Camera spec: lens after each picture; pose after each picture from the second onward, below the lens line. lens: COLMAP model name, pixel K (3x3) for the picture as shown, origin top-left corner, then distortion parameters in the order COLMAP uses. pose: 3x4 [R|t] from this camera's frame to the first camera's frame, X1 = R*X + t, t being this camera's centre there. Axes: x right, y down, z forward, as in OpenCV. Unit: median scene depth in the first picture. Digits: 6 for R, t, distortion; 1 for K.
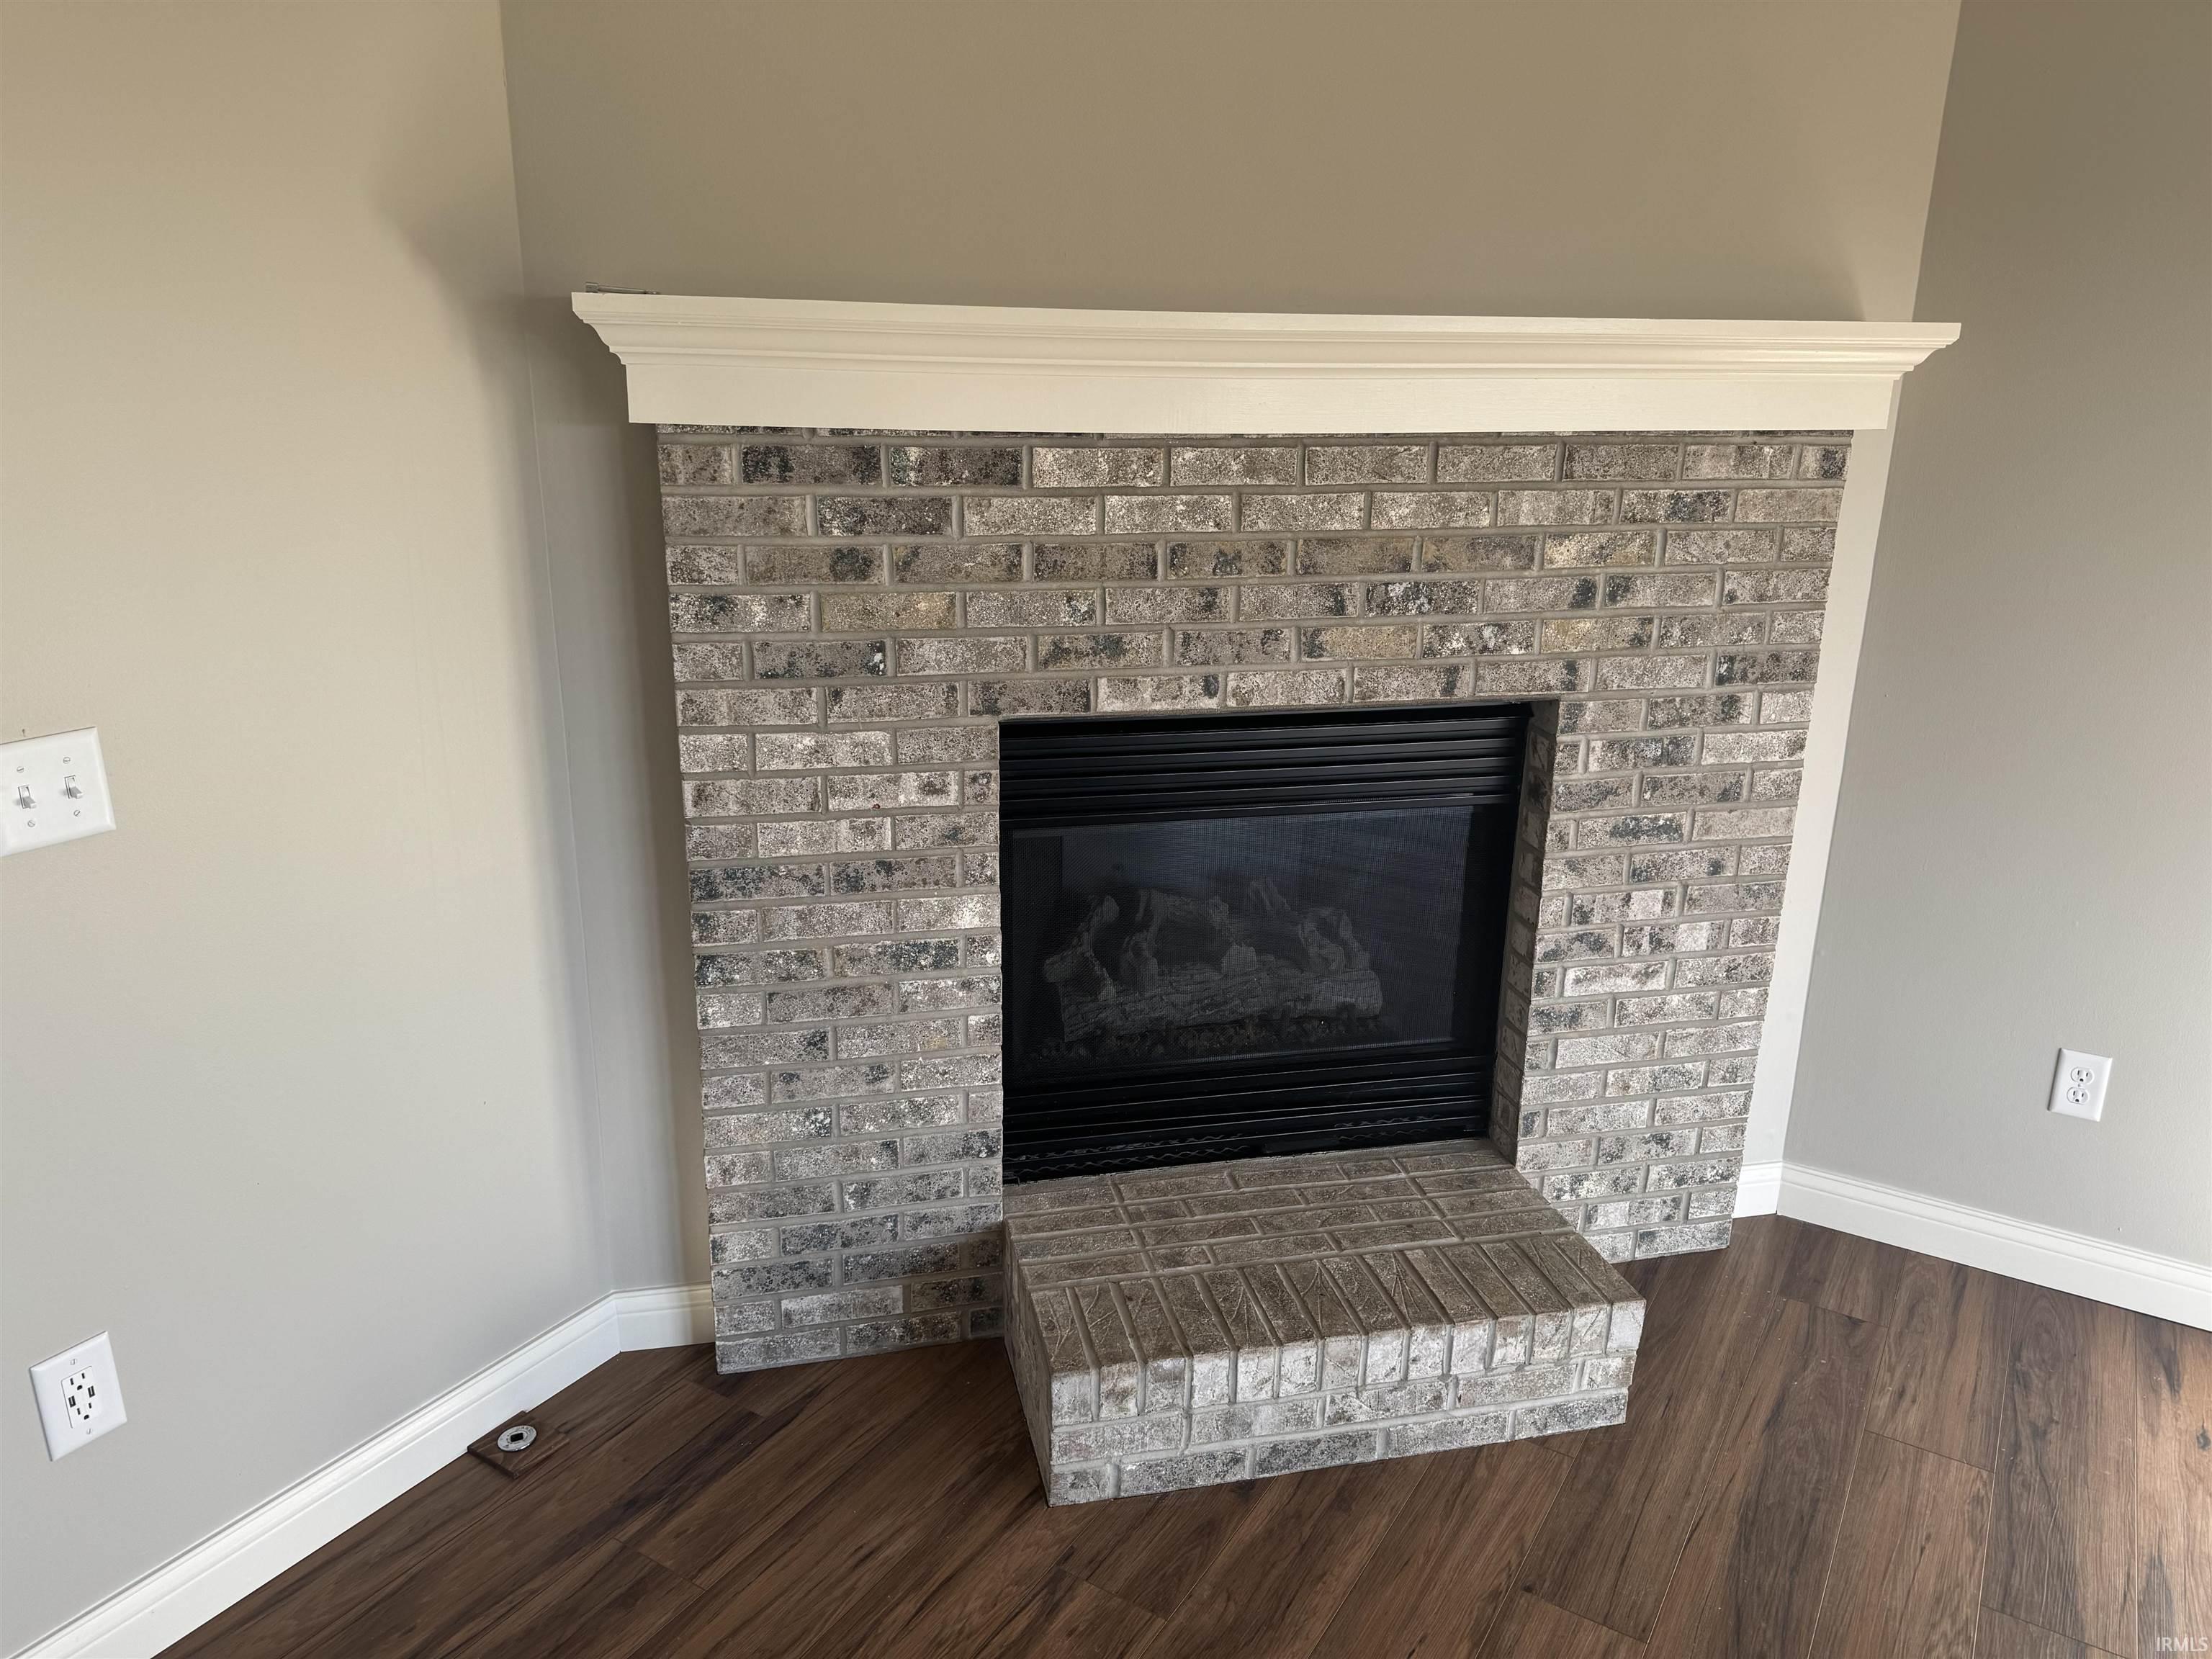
lens RADIAL K [[1545.0, 0, 1117.8], [0, 1545.0, 837.0], [0, 0, 1]] dist [0.169839, -0.291967]
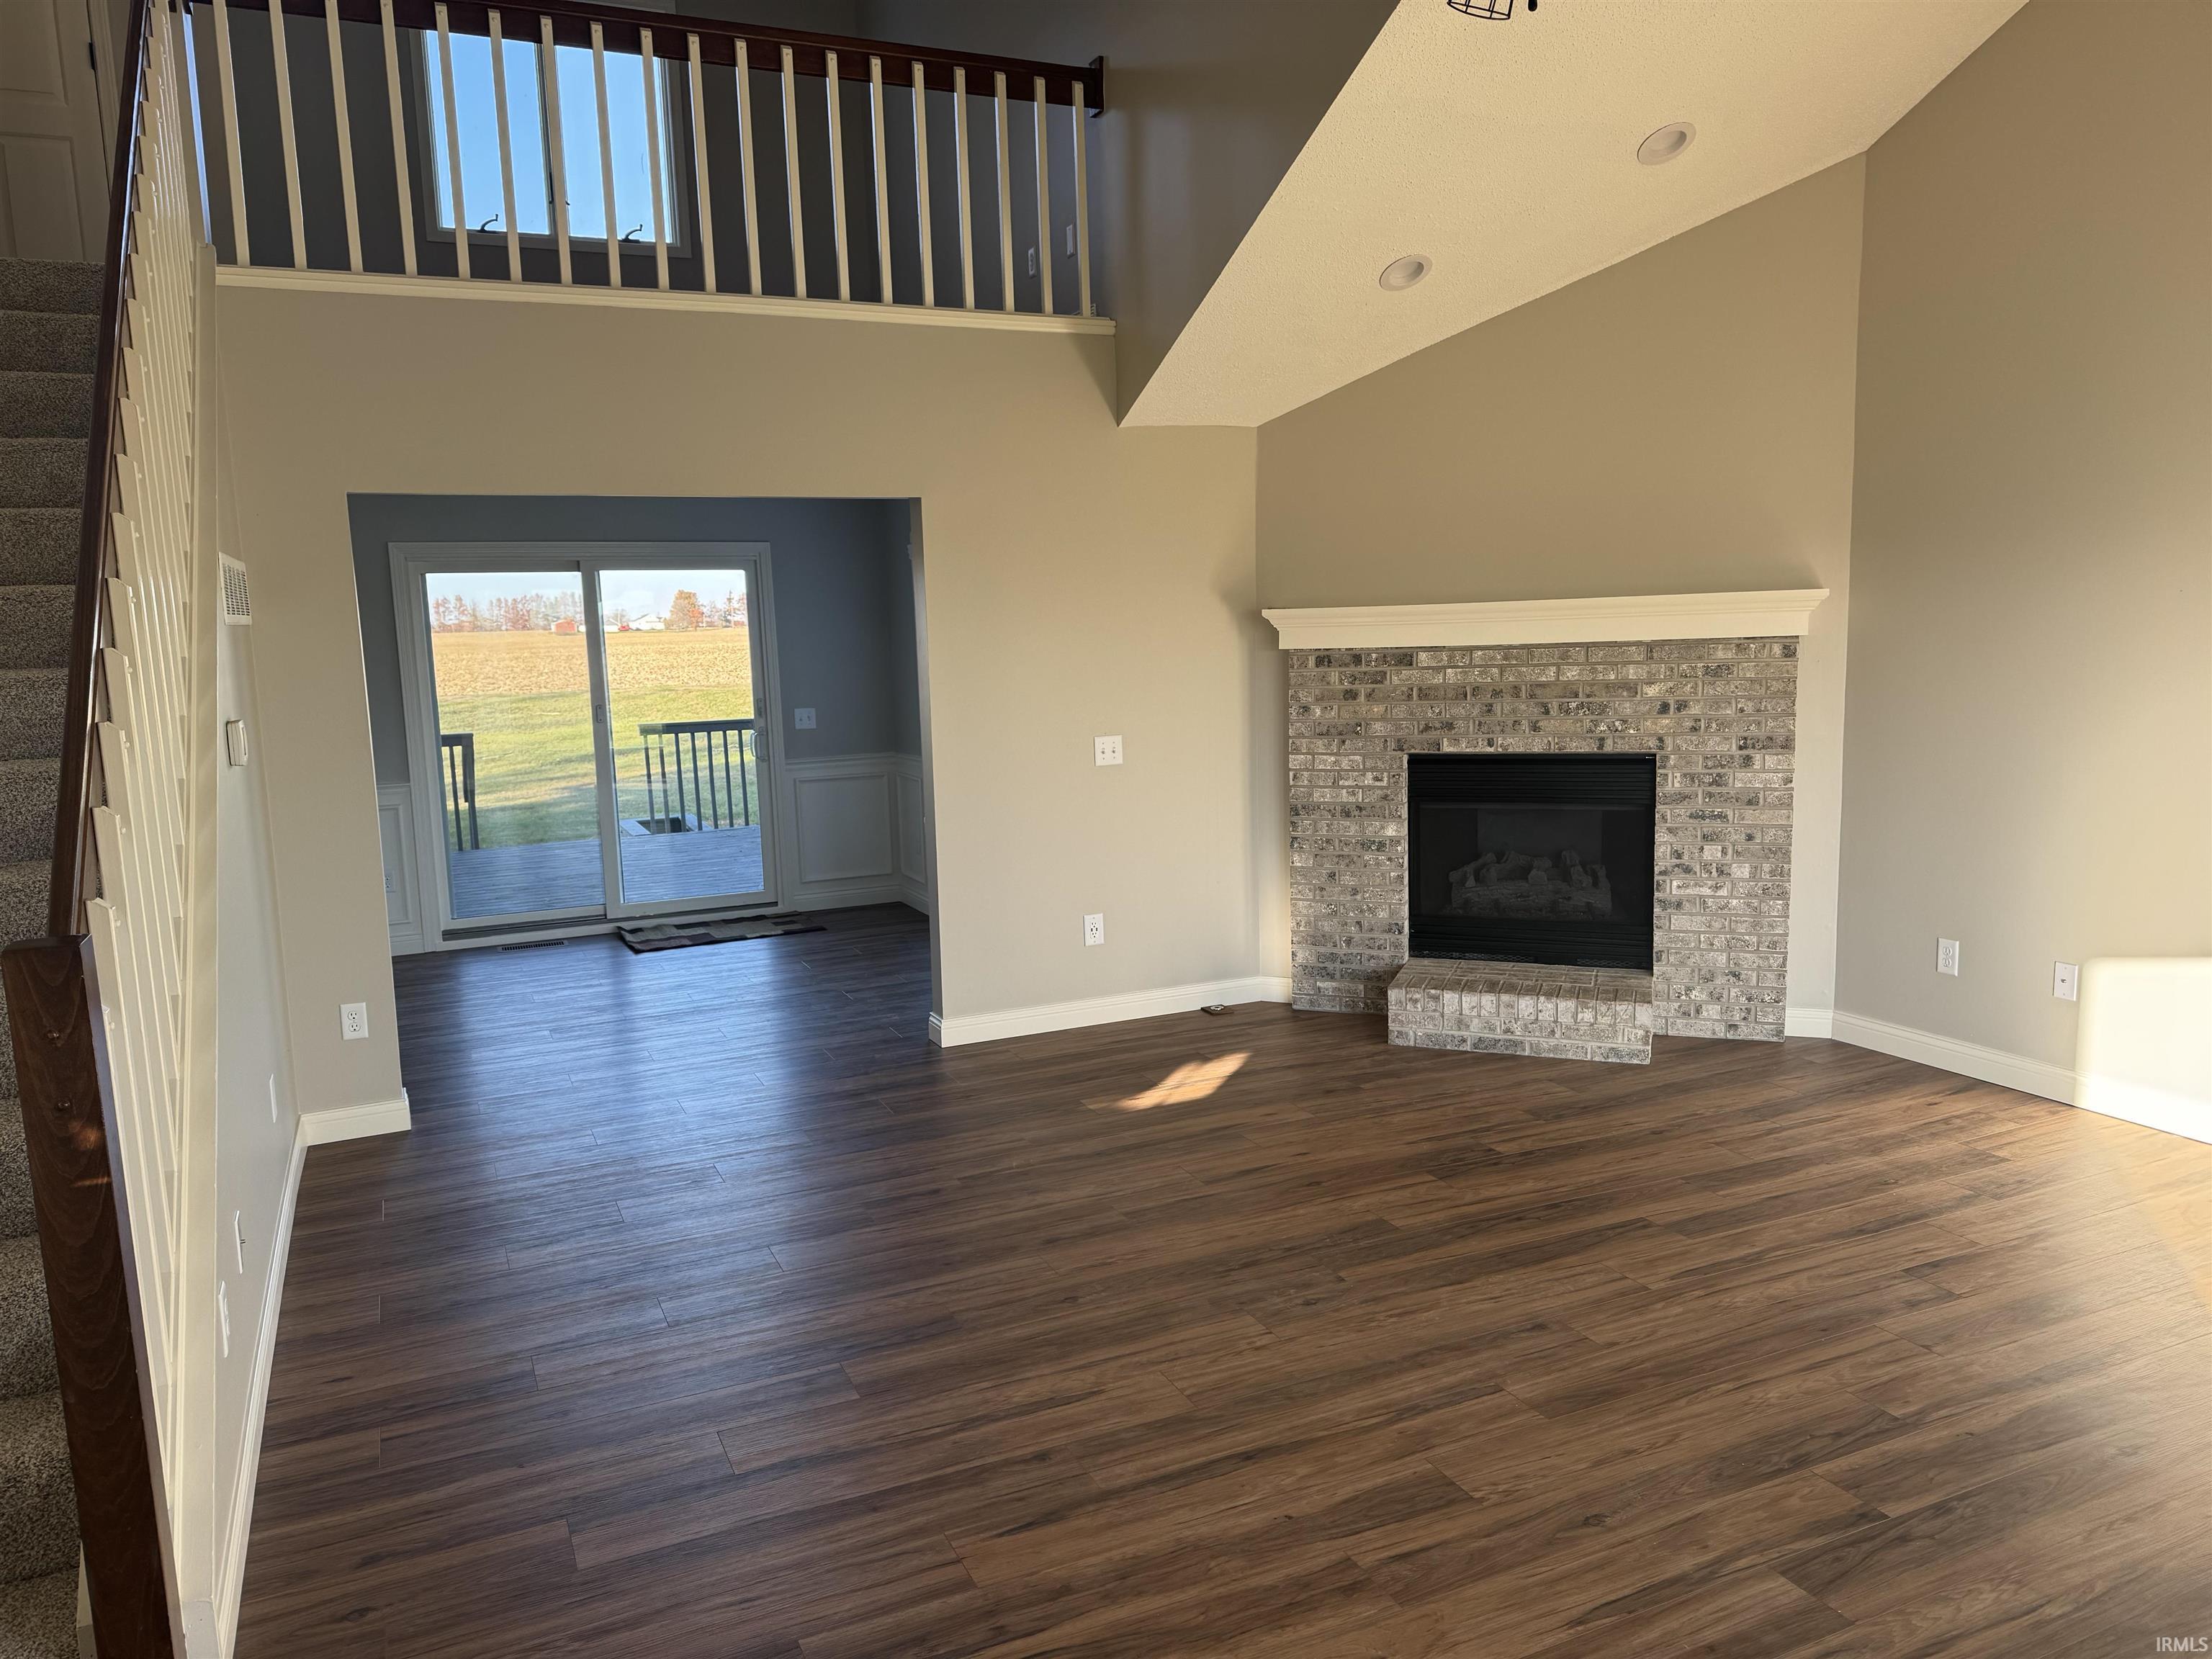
lens RADIAL K [[1545.0, 0, 1117.8], [0, 1545.0, 837.0], [0, 0, 1]] dist [0.169839, -0.291967]
pose [[0.837928, 0.036990, -0.544526, 0.919993], [-0.120319, 0.985674, -0.118192, 0.417256], [0.532354, 0.164553, 0.830375, -1.366836]]
